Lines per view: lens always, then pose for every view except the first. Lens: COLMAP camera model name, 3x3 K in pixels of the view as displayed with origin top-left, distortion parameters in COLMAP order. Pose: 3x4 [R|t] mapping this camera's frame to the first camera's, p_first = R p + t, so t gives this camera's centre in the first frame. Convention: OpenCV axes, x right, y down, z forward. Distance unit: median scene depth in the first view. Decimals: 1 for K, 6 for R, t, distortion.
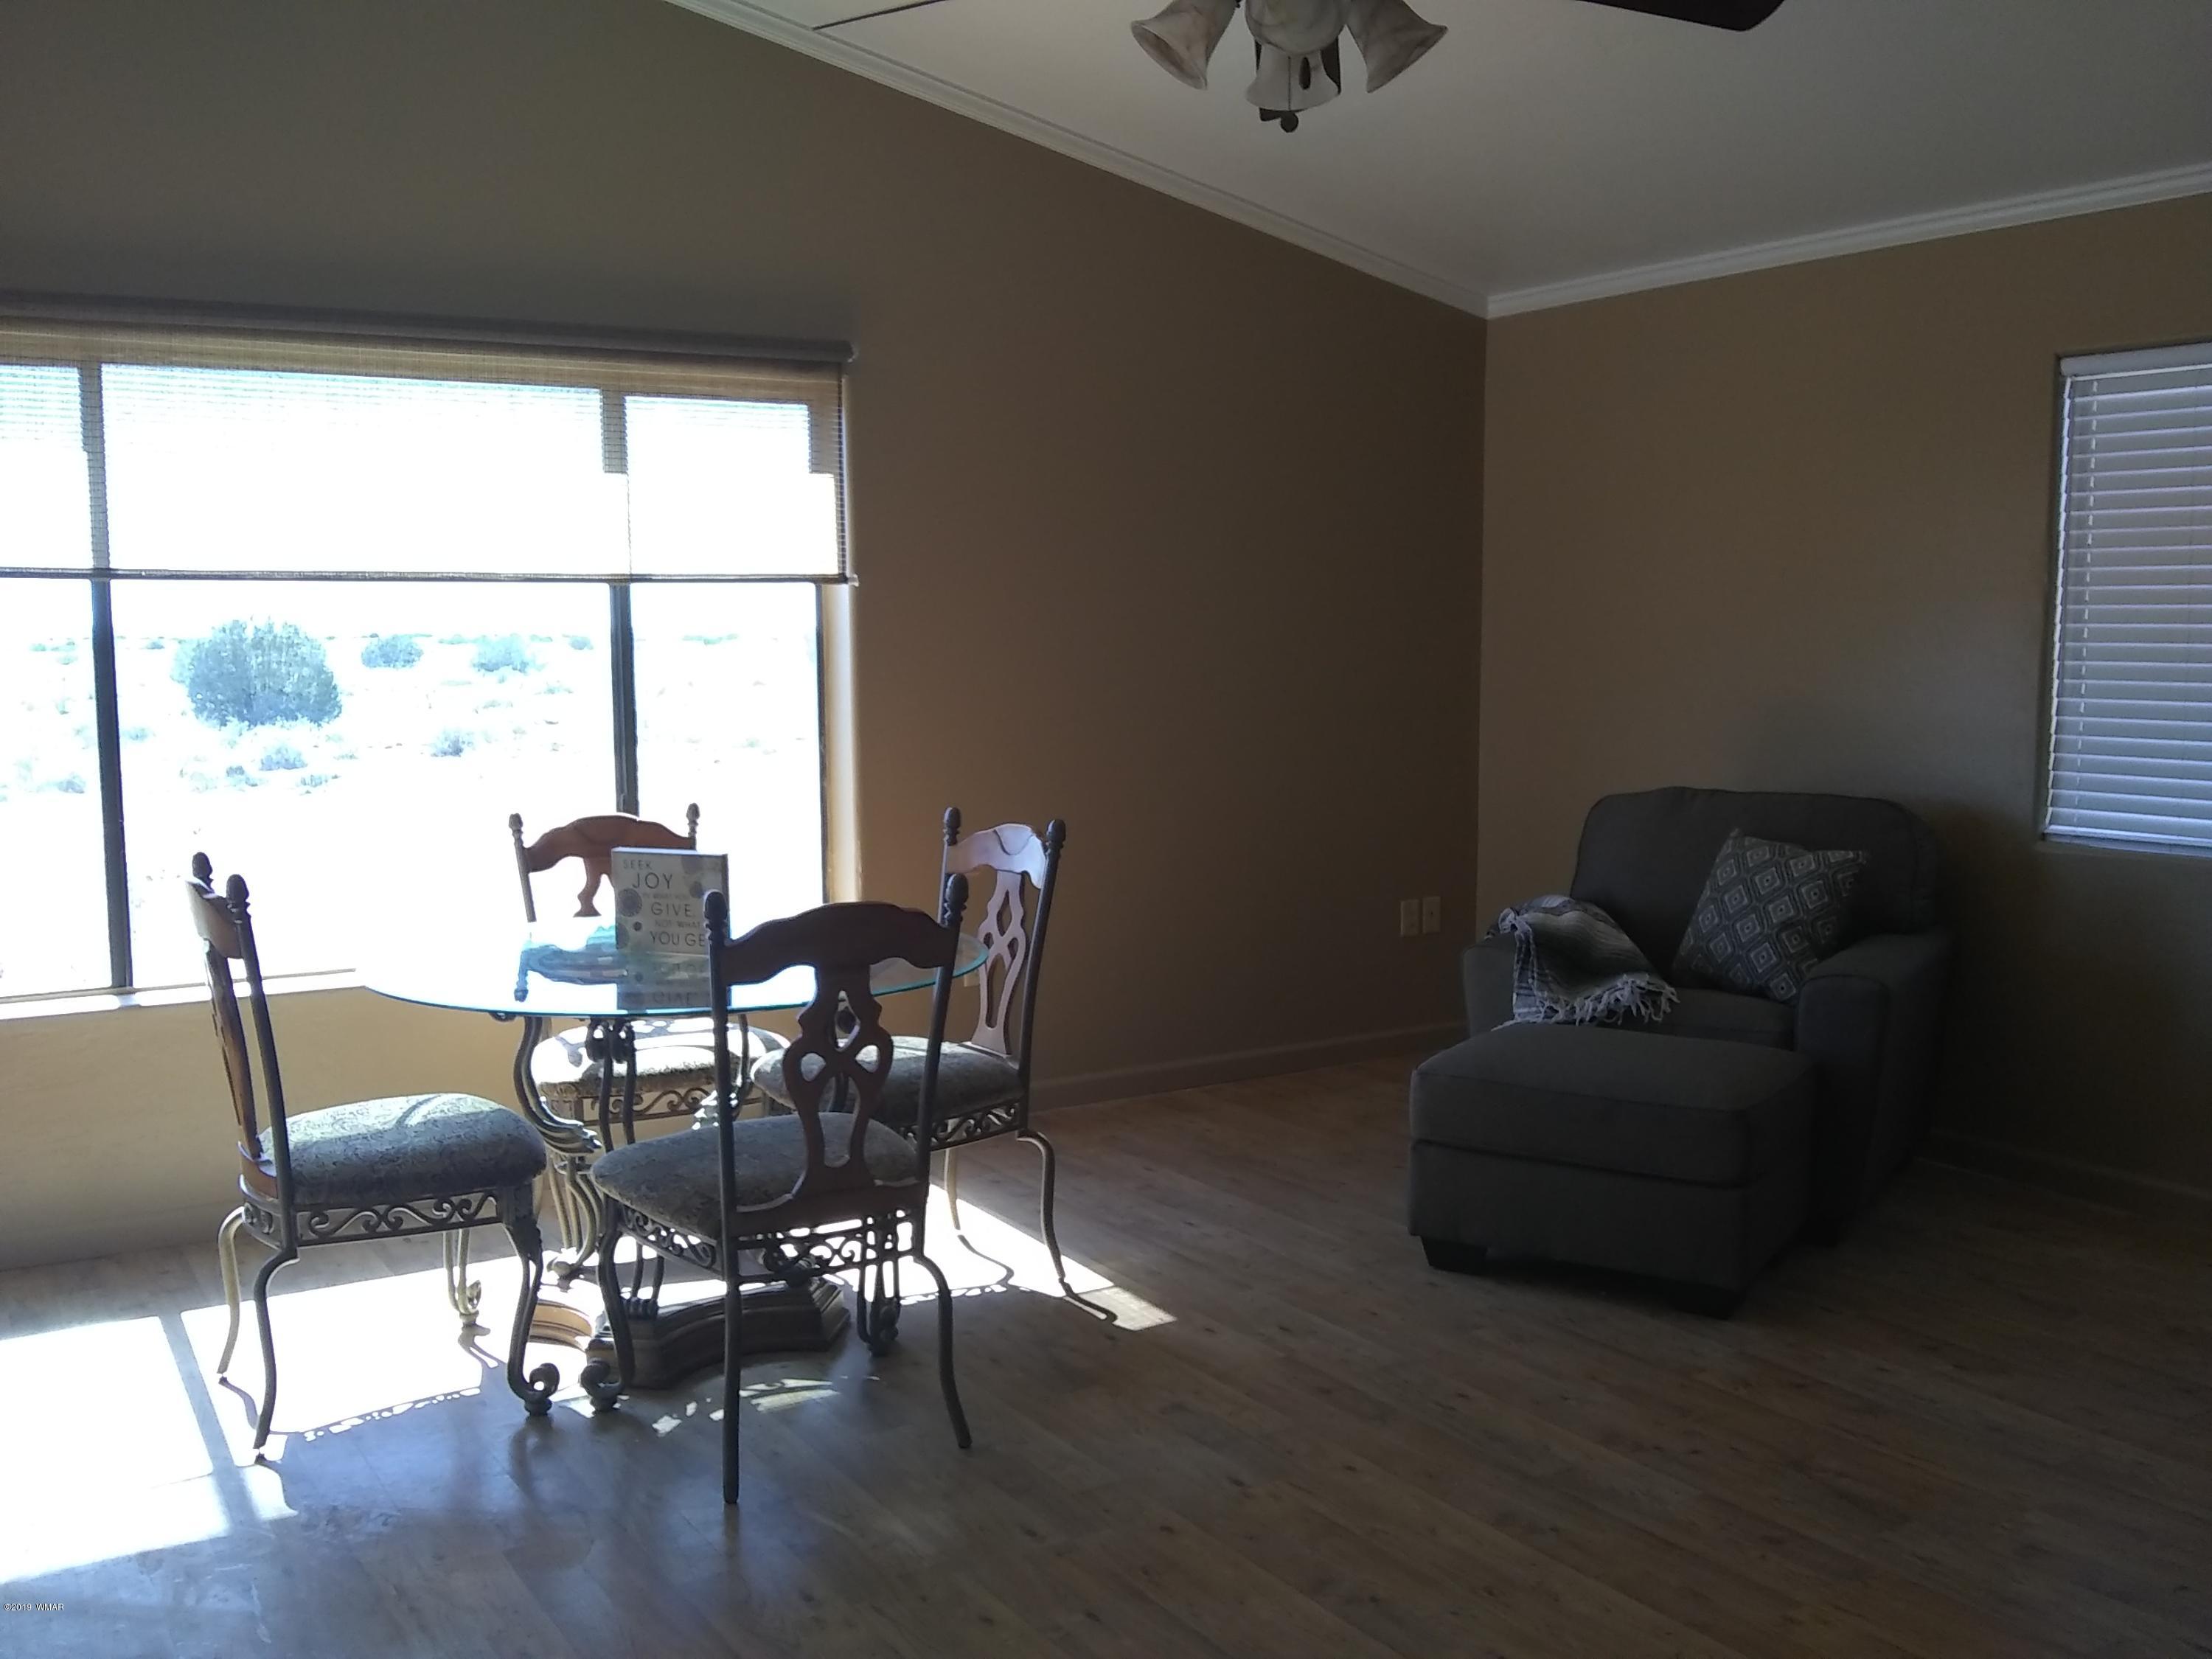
lens RADIAL K [[2055.8, 0, 1106.6], [0, 2055.8, 810.1], [0, 0, 1]] dist [0.003533, -0.115639]
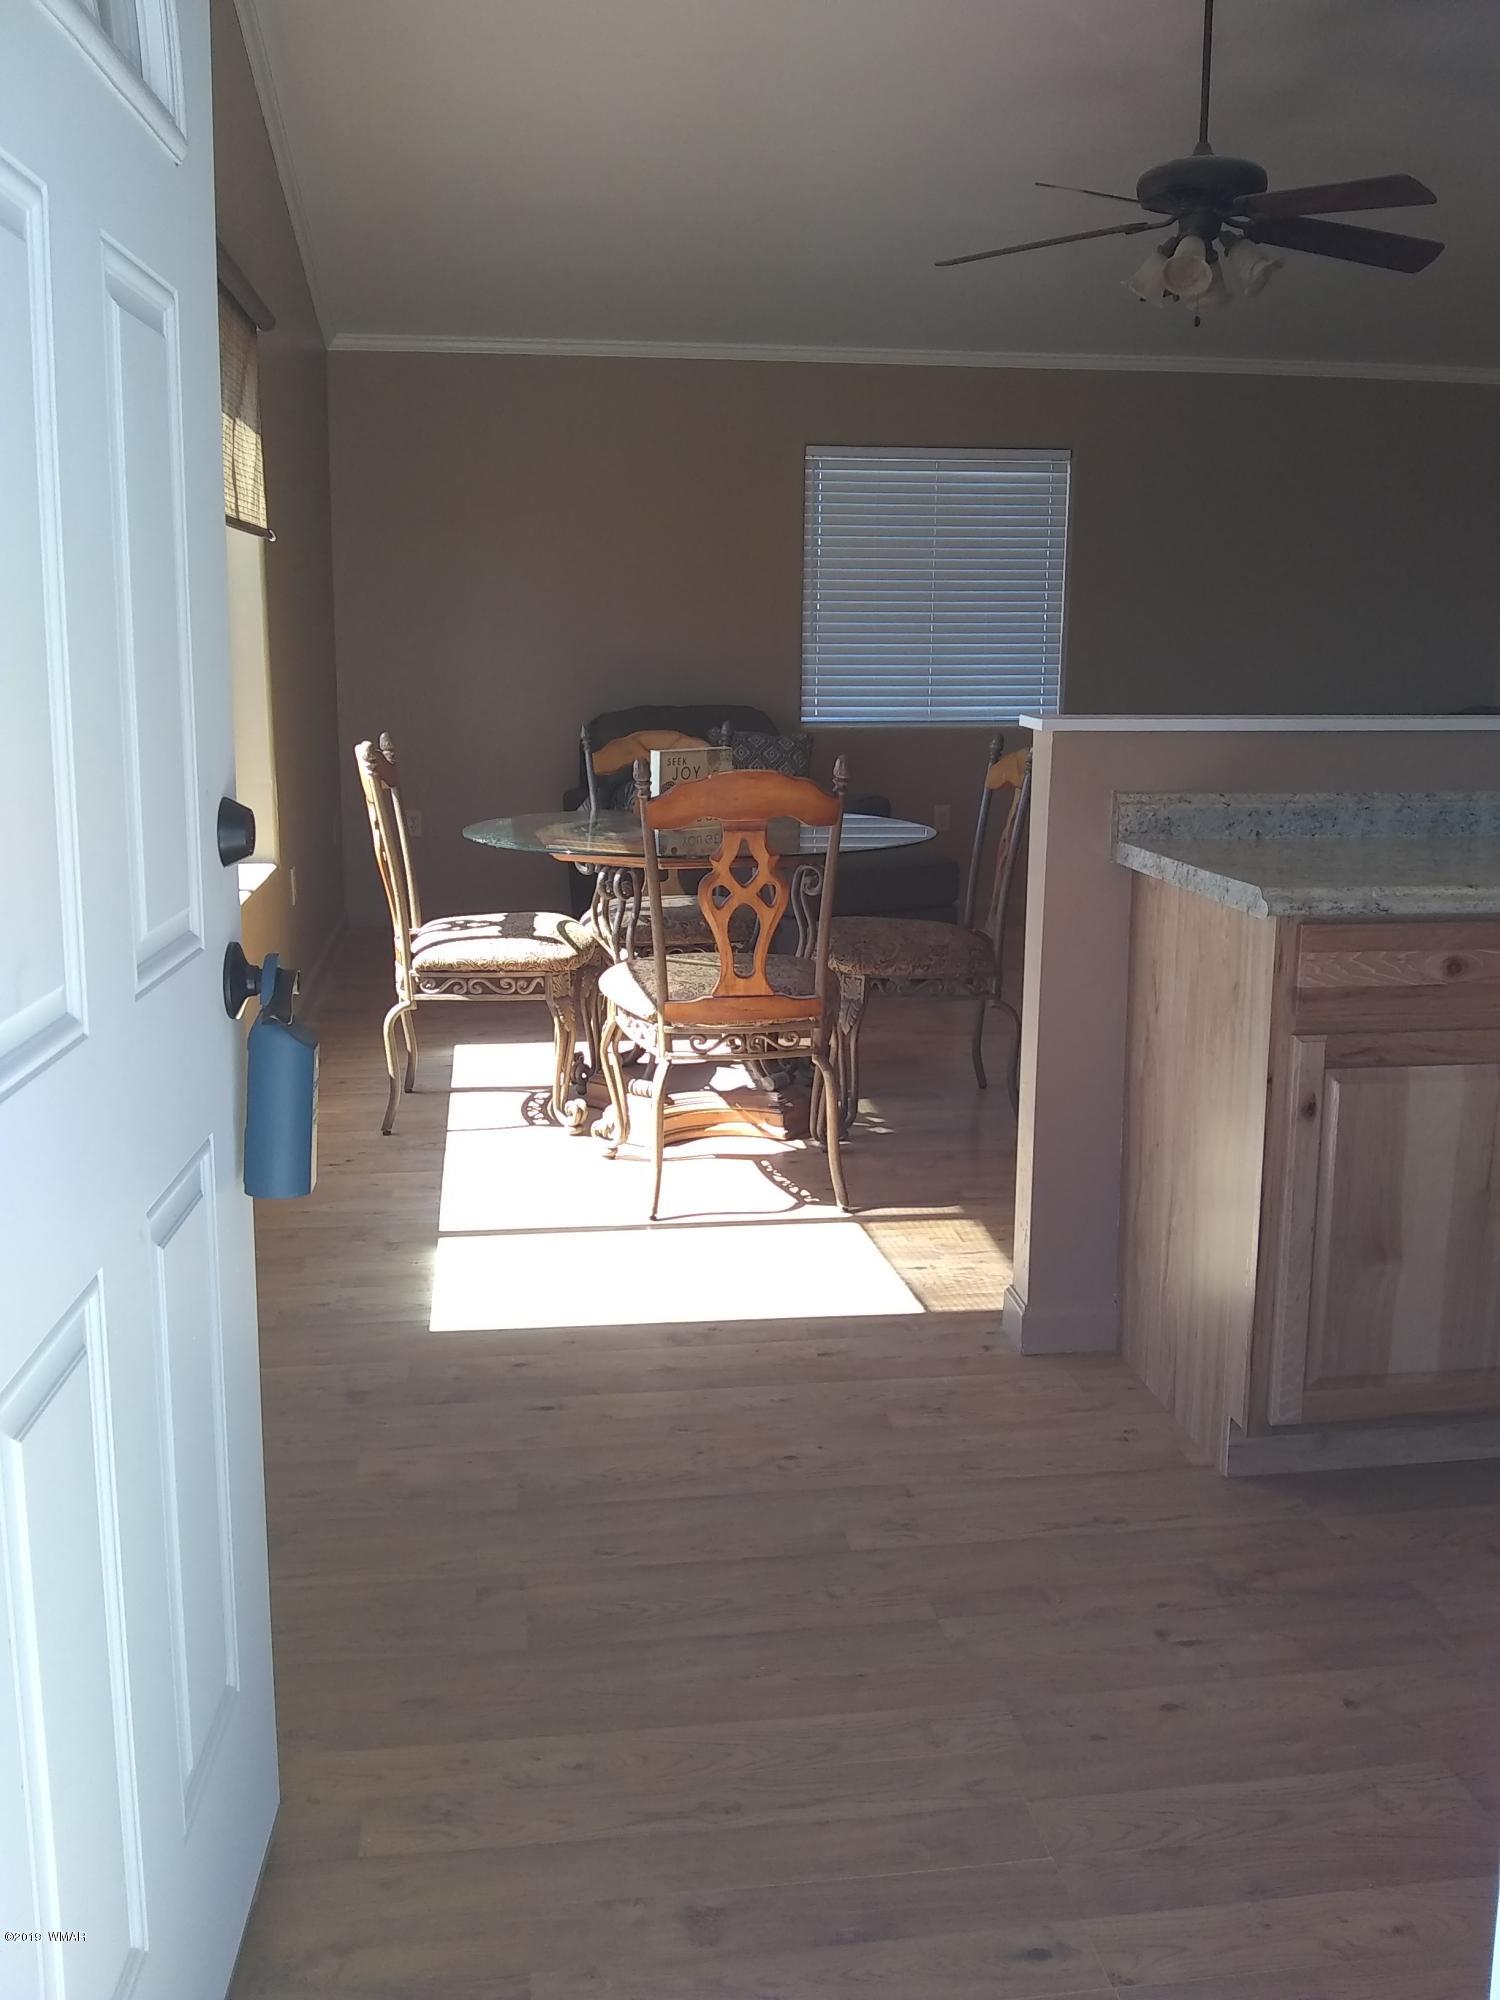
lens RADIAL K [[1801.4, 0, 733.9], [0, 1801.4, 978.6], [0, 0, 1]] dist [0.022203, -0.145827]
pose [[0.399660, -0.164095, 0.901856, -1.022472], [0.077240, 0.986376, 0.145244, -0.000940], [-0.913403, 0.011611, 0.406890, 0.433792]]
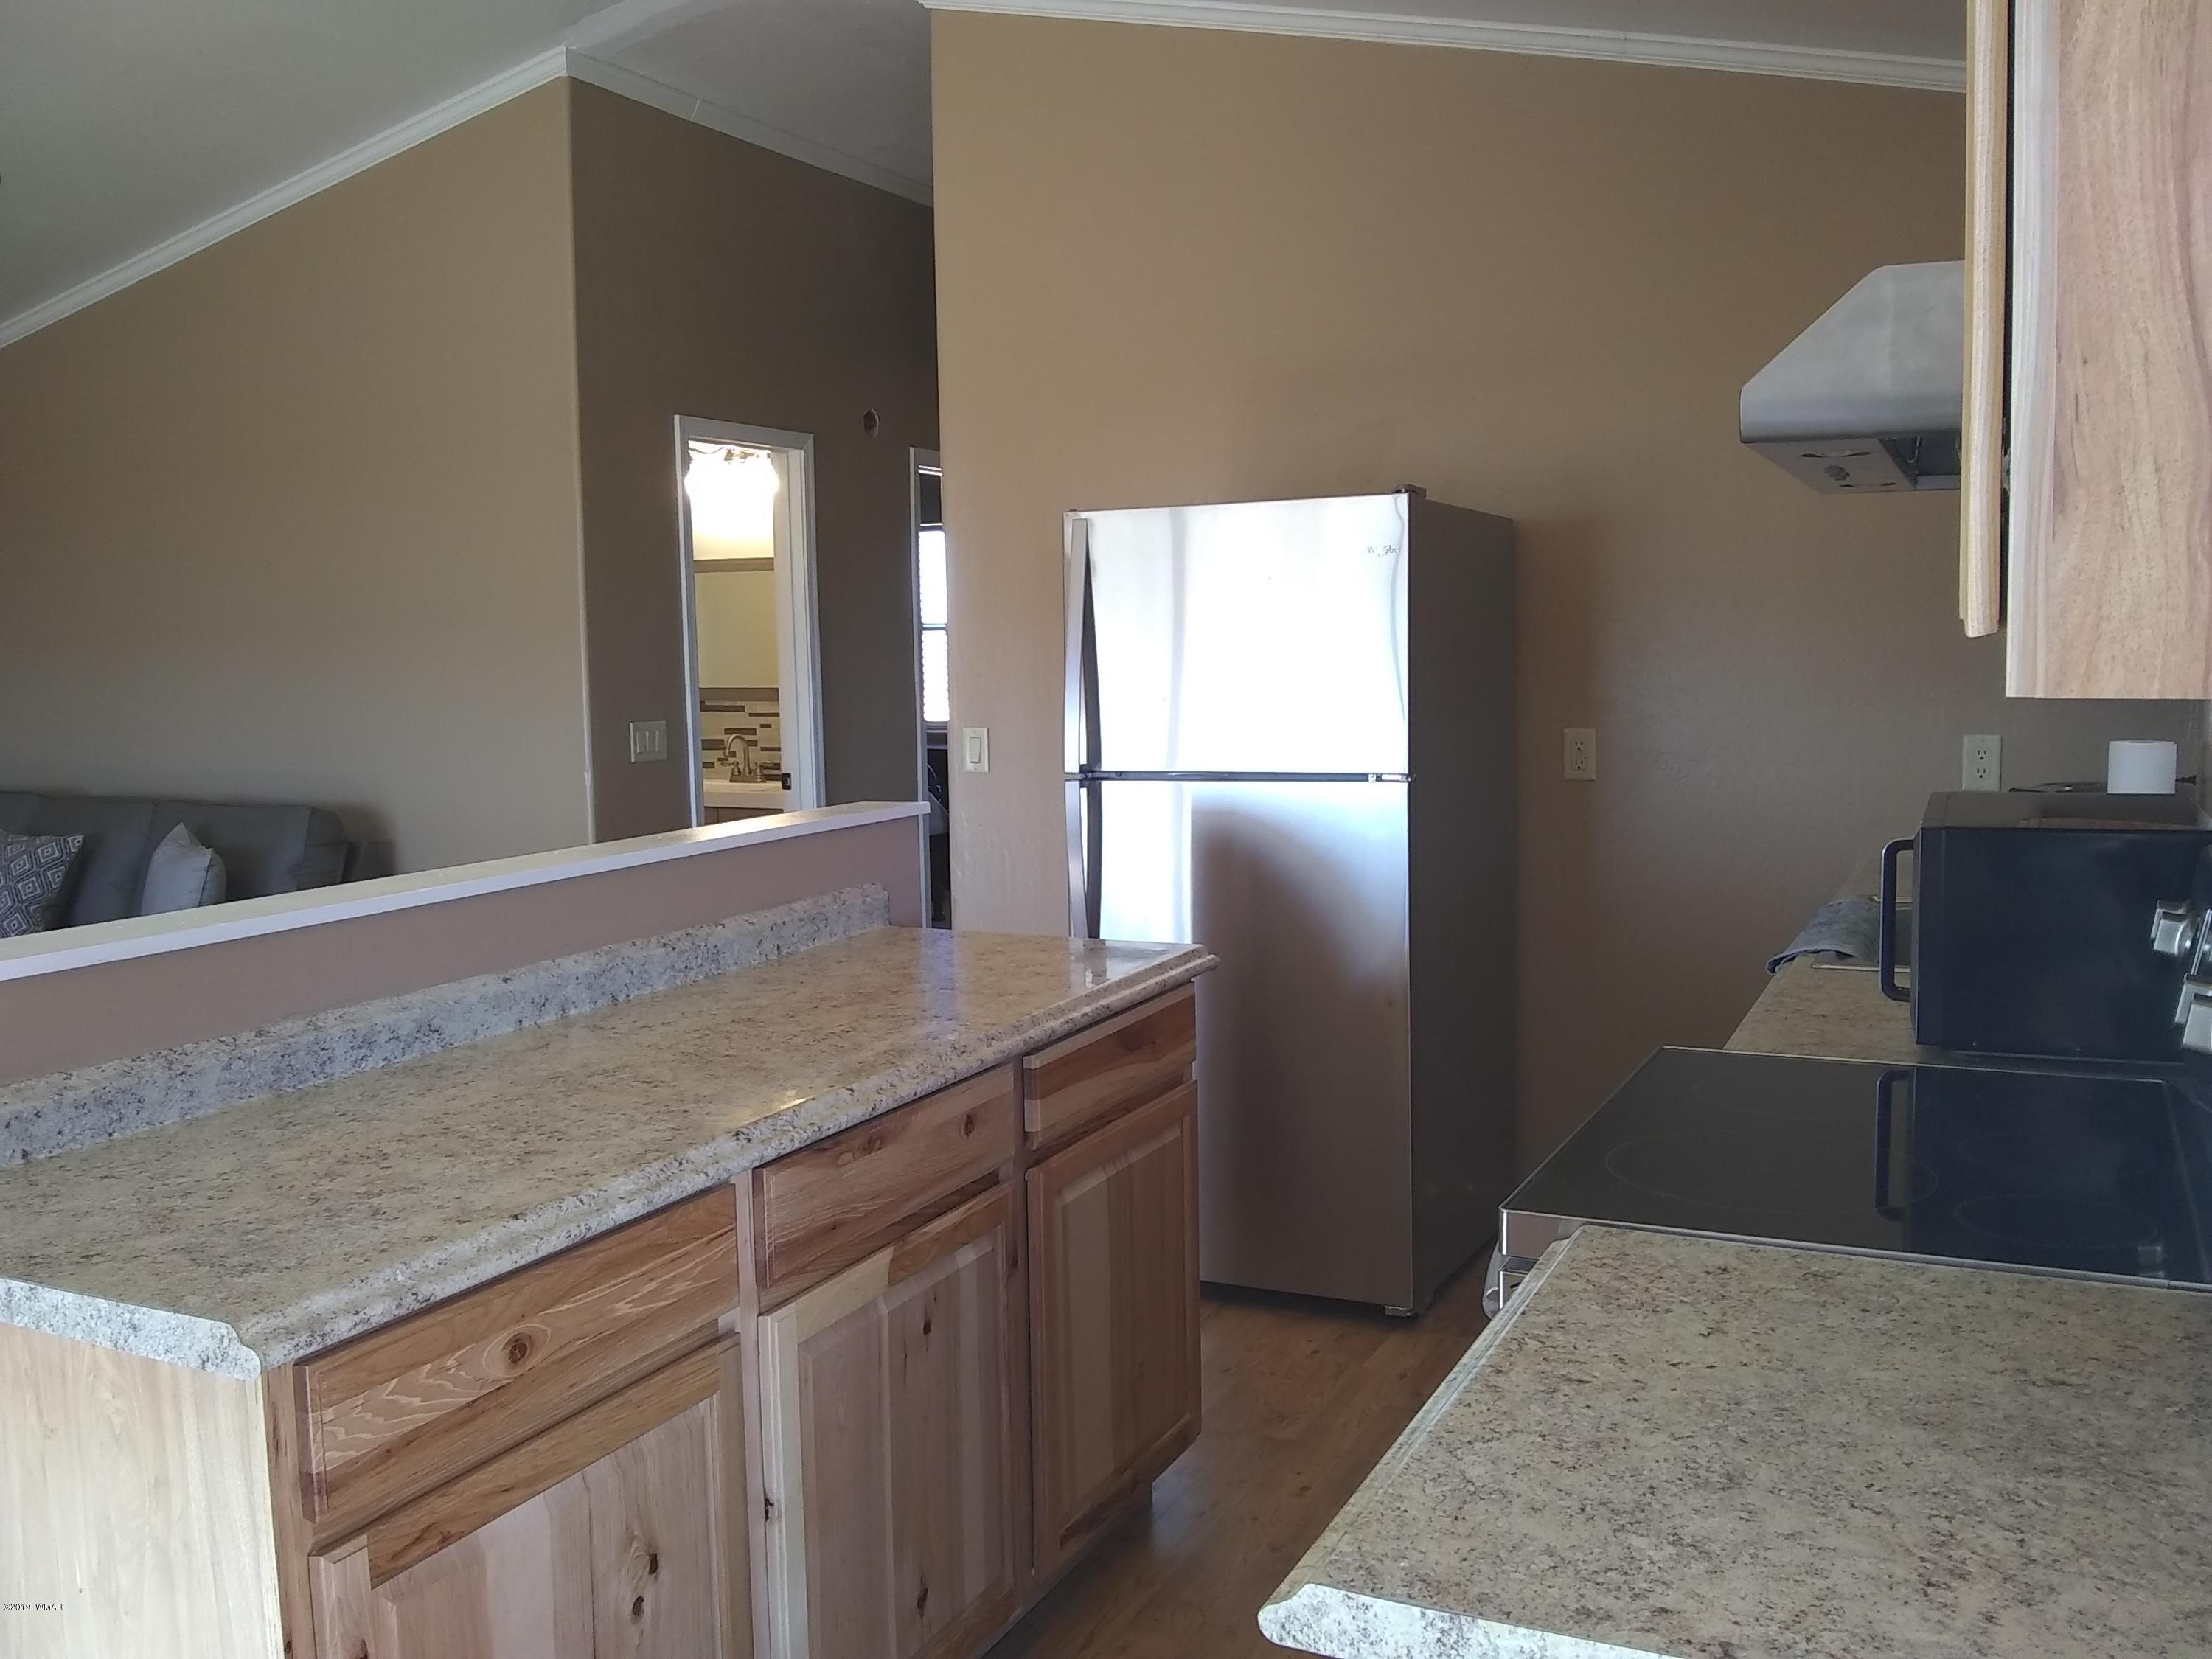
lens RADIAL K [[2007.8, 0, 1086.0], [0, 2007.8, 836.9], [0, 0, 1]] dist [0.003474, -0.110598]
pose [[-0.539235, -0.070314, 0.839215, -0.831621], [0.099940, 0.984124, 0.146671, -0.044769], [-0.836205, 0.162961, -0.523647, 0.539079]]
